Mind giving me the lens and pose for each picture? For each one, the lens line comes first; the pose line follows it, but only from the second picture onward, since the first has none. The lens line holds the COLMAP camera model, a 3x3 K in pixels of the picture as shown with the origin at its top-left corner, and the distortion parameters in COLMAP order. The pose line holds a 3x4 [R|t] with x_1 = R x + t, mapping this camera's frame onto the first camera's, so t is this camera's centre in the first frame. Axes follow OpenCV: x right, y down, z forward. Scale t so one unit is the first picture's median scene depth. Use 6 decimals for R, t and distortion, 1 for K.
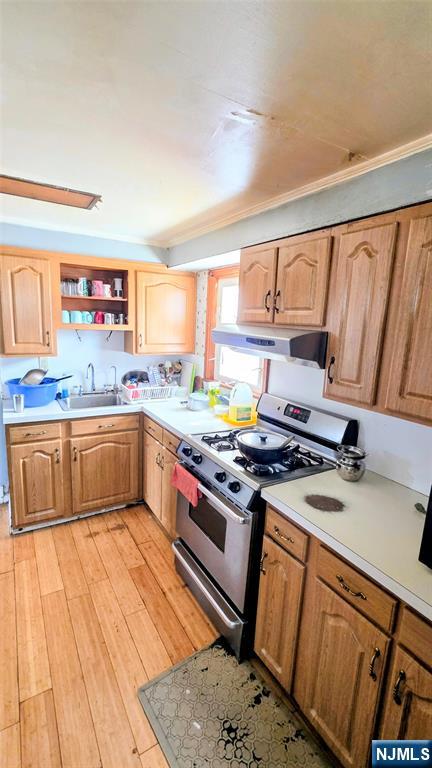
lens RADIAL K [[344.6, 0, 213.8], [0, 344.6, 382.1], [0, 0, 1]] dist [-0.000817, -0.000251]
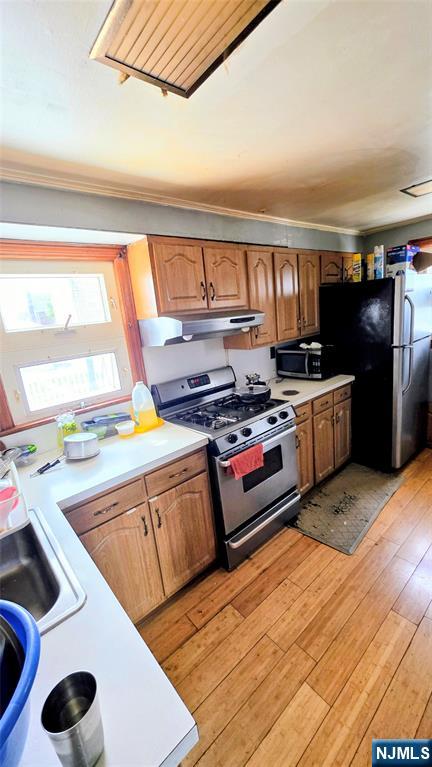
lens RADIAL K [[310.7, 0, 218.8], [0, 310.7, 381.1], [0, 0, 1]] dist [-0.001121, 0.000150]
pose [[-0.174426, -0.251135, 0.952106, -0.689945], [0.255009, 0.922419, 0.290022, -0.179048], [-0.951076, 0.293383, -0.096852, 0.831997]]
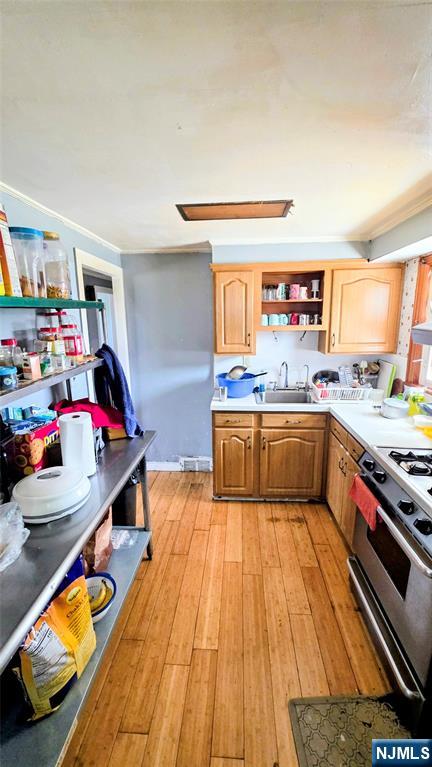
lens RADIAL K [[310.7, 0, 218.8], [0, 310.7, 381.1], [0, 0, 1]] dist [-0.001121, 0.000150]
pose [[0.822883, 0.059579, -0.565078, 0.034102], [-0.050014, 0.998222, 0.032416, -0.018136], [0.566005, 0.001588, 0.824400, 0.089922]]
